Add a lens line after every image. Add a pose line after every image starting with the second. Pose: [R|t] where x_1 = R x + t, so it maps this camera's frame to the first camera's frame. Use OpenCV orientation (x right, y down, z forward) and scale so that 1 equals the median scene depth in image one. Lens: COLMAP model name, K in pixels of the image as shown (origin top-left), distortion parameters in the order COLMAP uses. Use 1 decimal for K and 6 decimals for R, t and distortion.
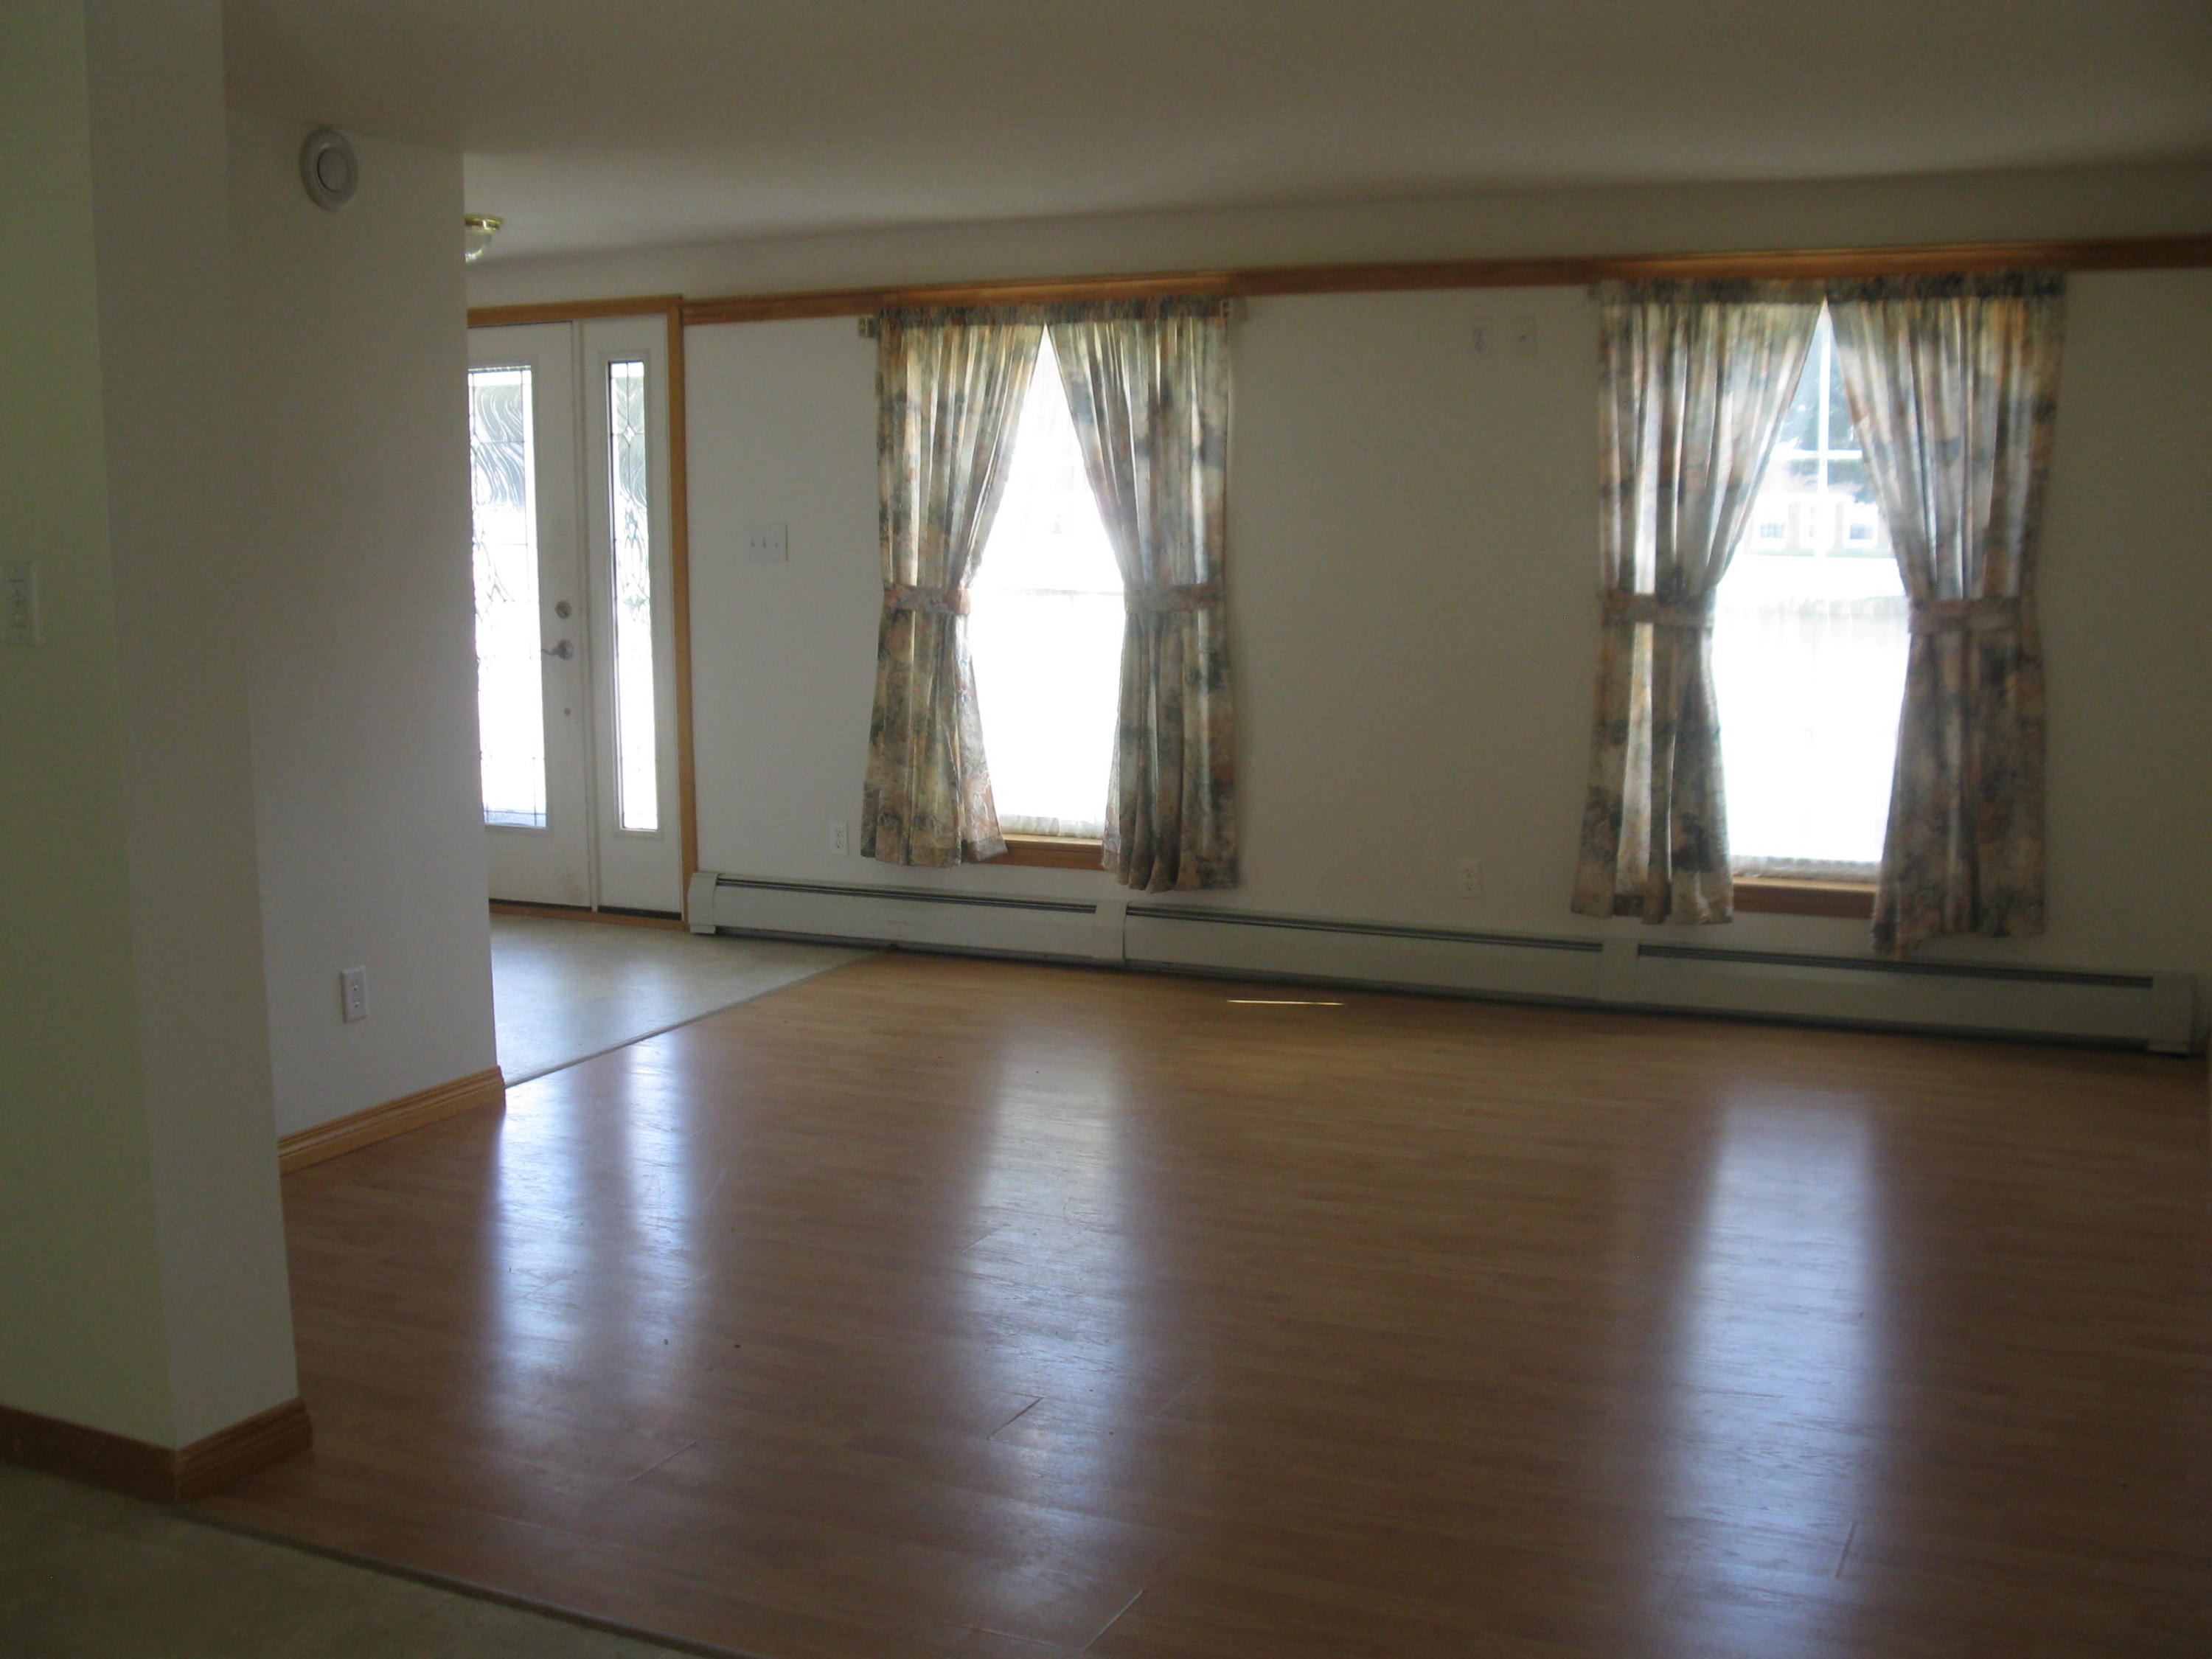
lens RADIAL K [[2352.3, 0, 1108.1], [0, 2352.3, 842.1], [0, 0, 1]] dist [-0.185397, 0.205641]
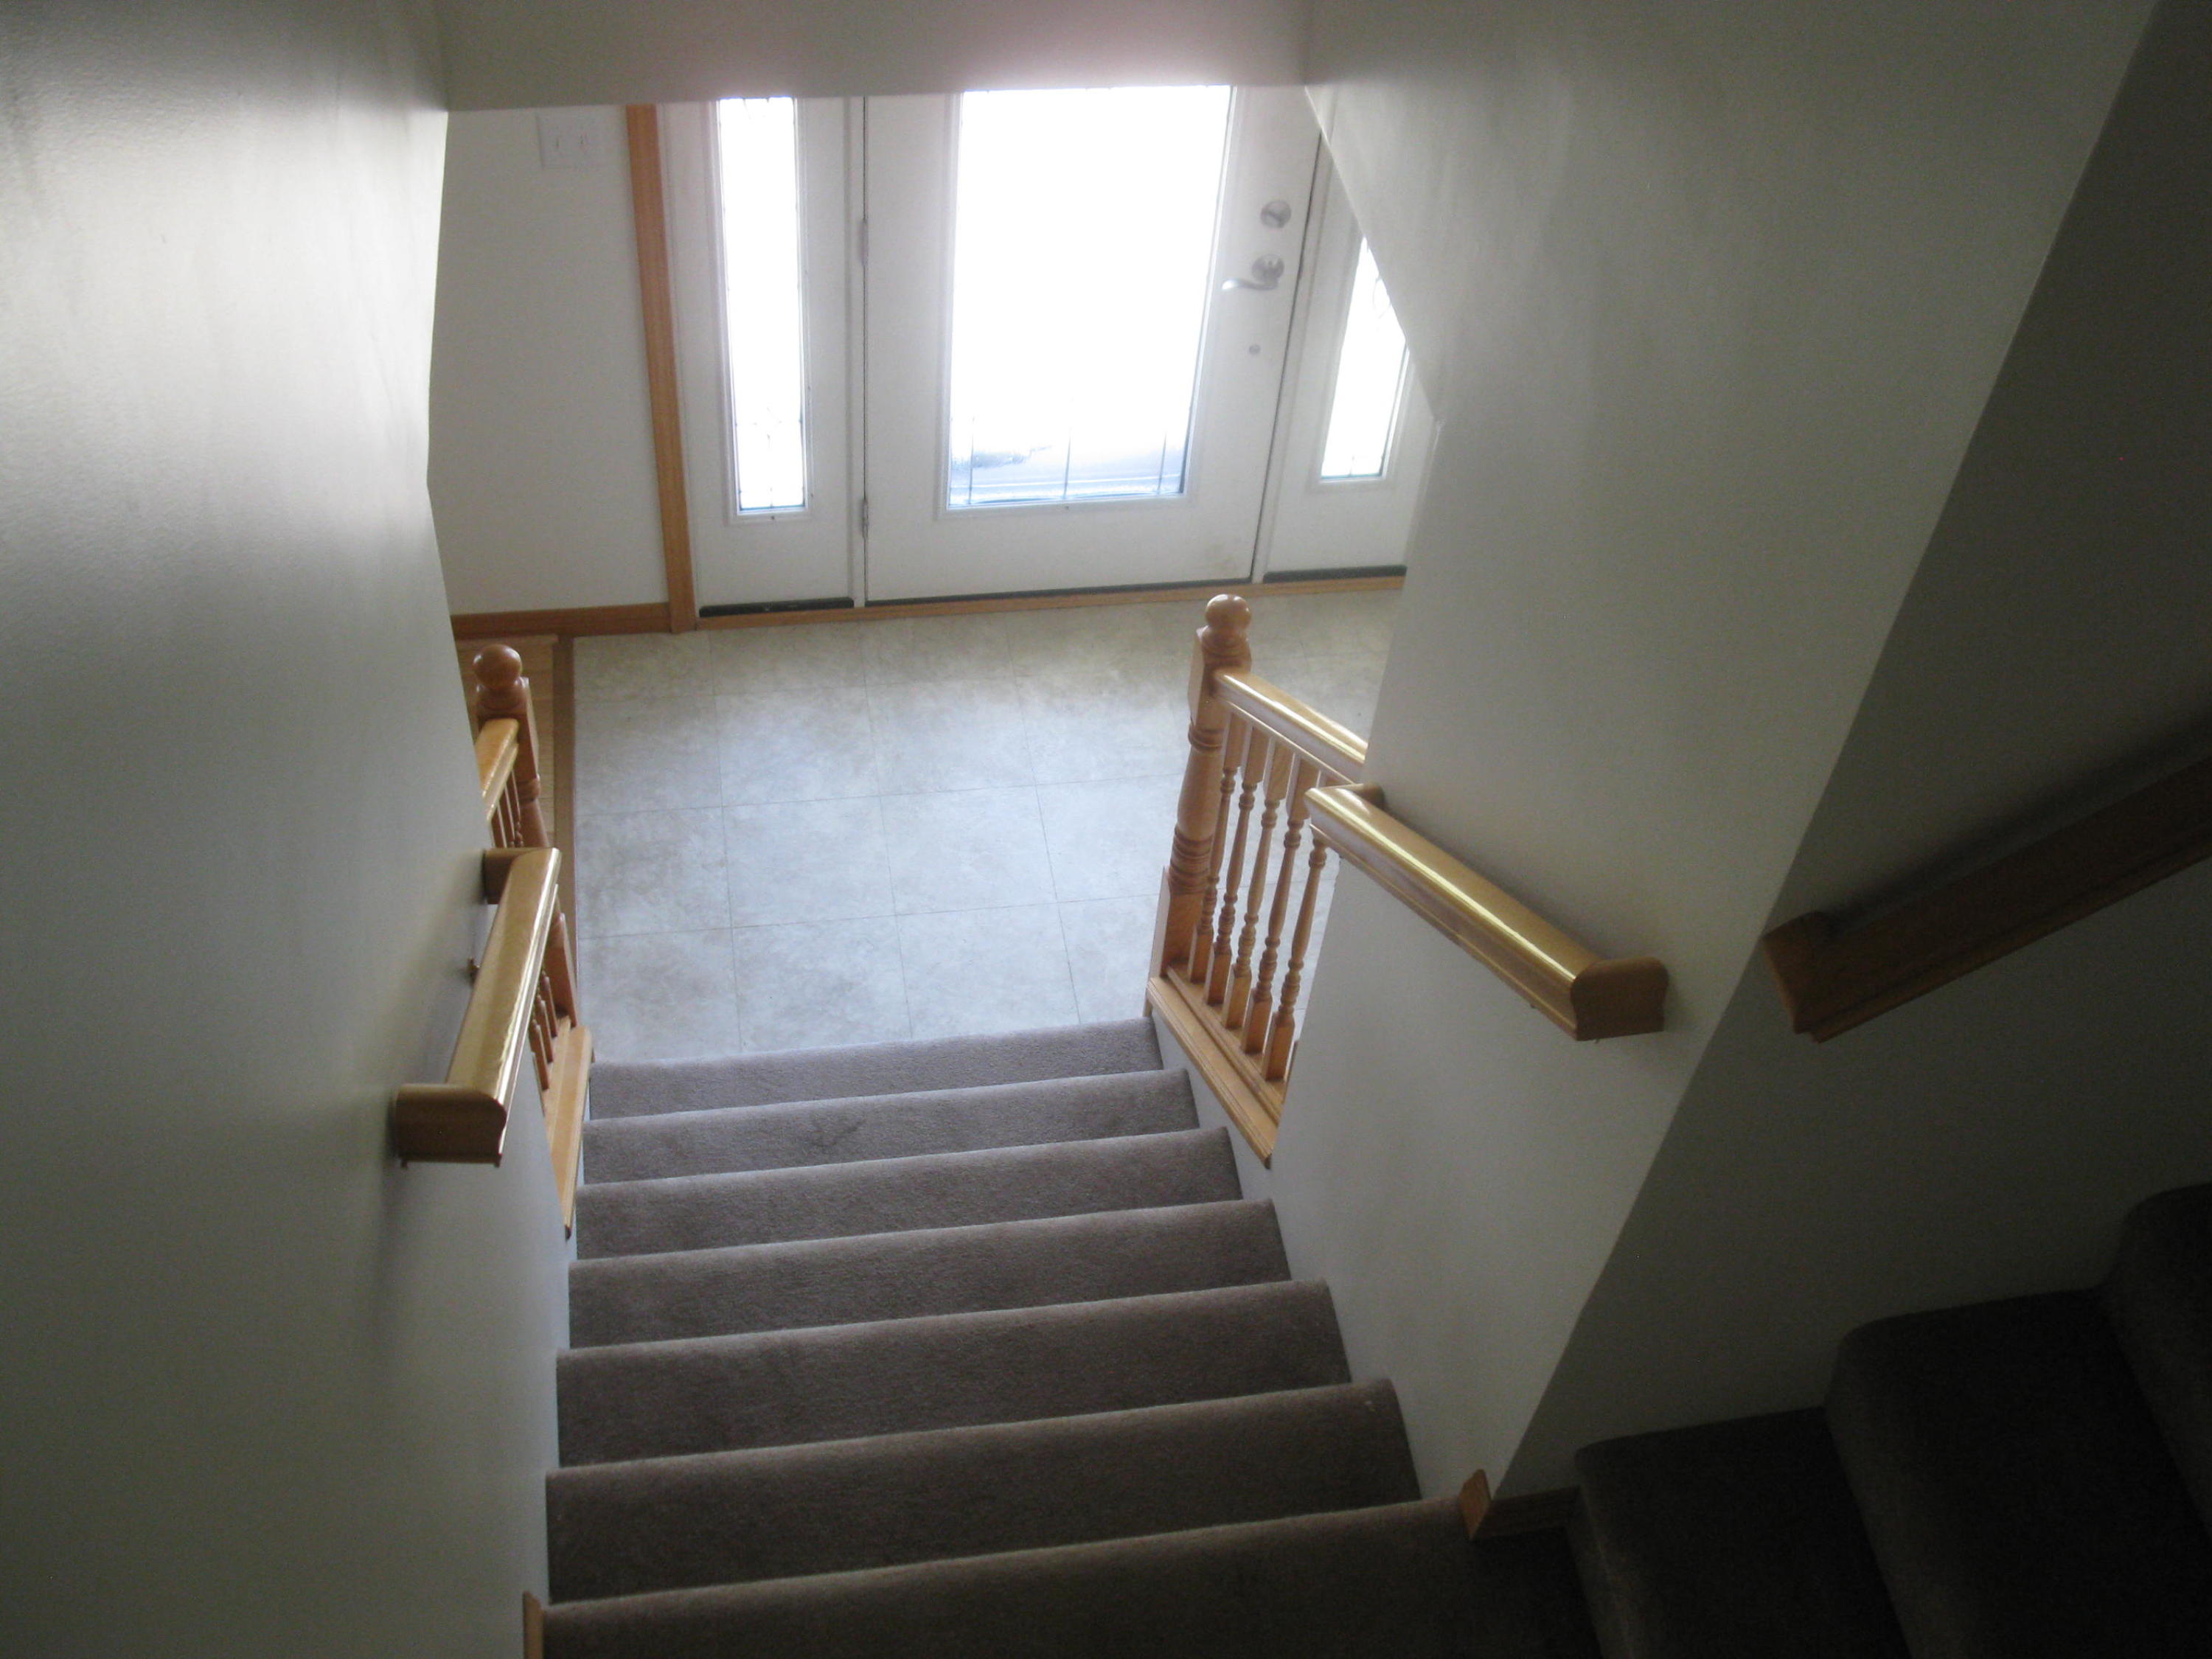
lens RADIAL K [[2352.3, 0, 1108.1], [0, 2352.3, 842.1], [0, 0, 1]] dist [-0.185397, 0.205641]
pose [[0.830969, -0.375149, 0.410796, -0.624193], [0.008574, 0.746967, 0.664806, -0.408212], [-0.556252, -0.548911, 0.623923, 0.612641]]
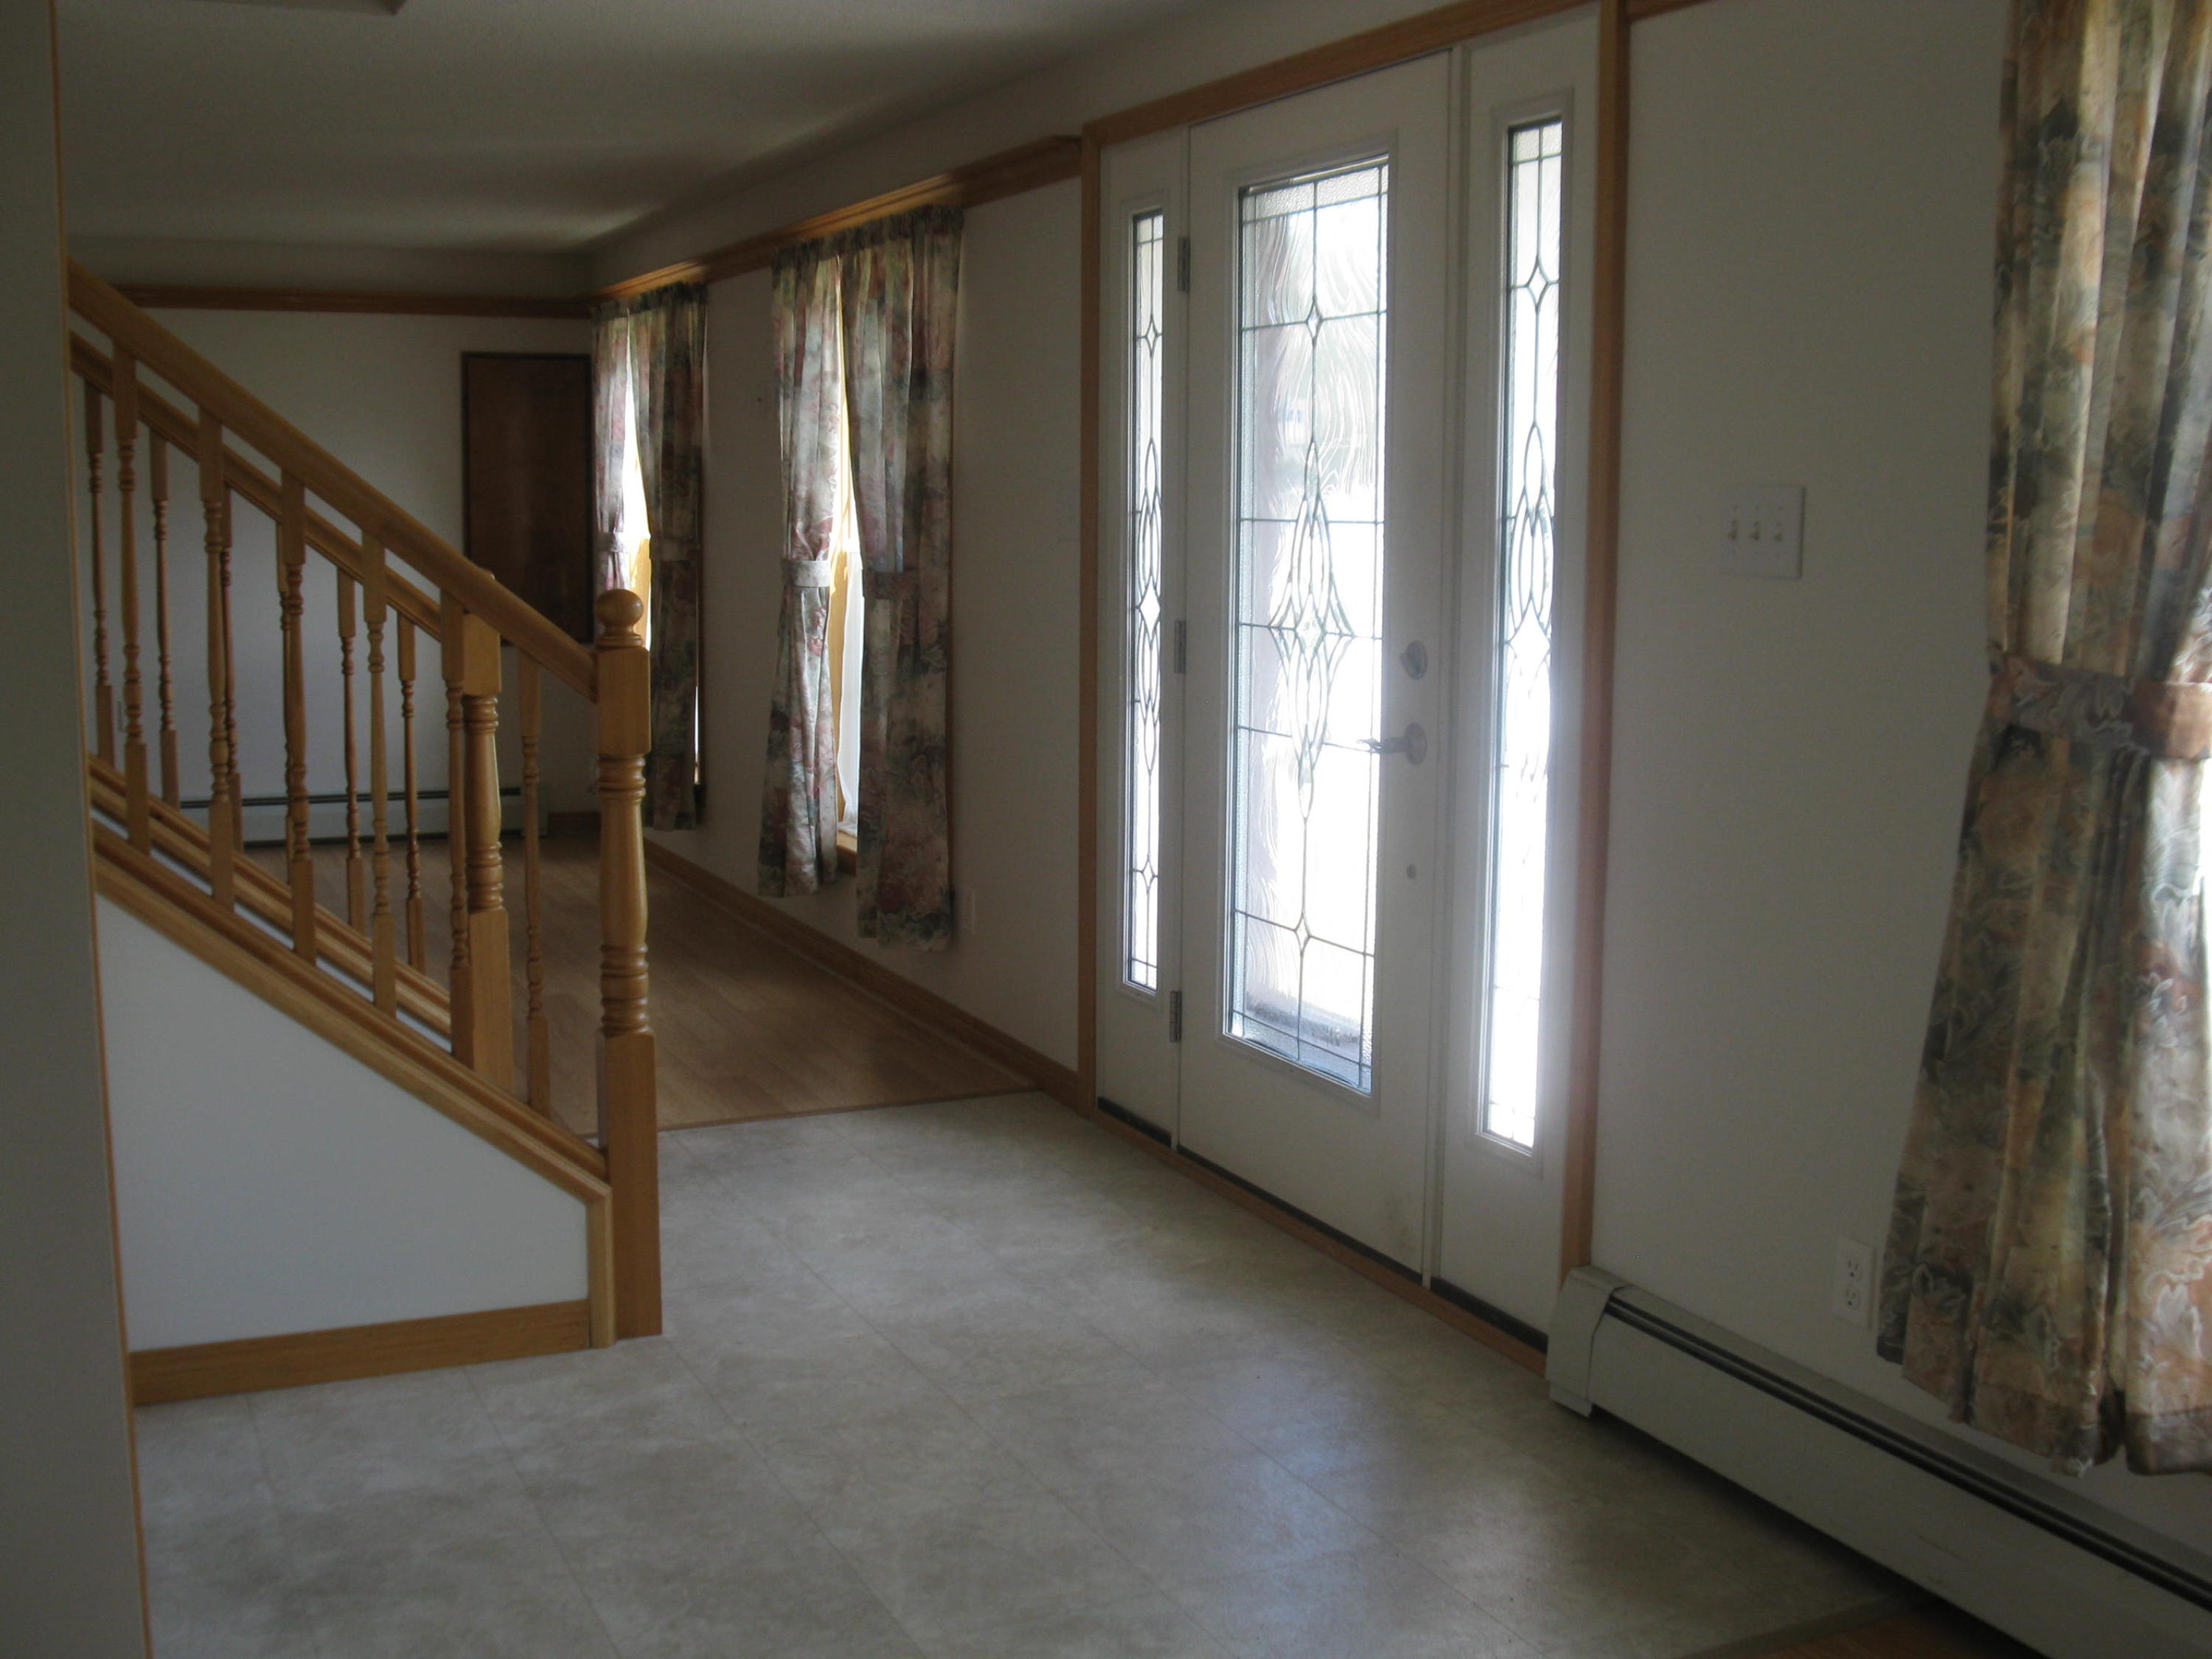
lens RADIAL K [[2352.3, 0, 1108.1], [0, 2352.3, 842.1], [0, 0, 1]] dist [-0.185397, 0.205641]
pose [[0.762744, 0.108488, -0.637536, 0.030615], [-0.114558, 0.992904, 0.031904, -0.076931], [0.636474, 0.048700, 0.769759, 0.642310]]
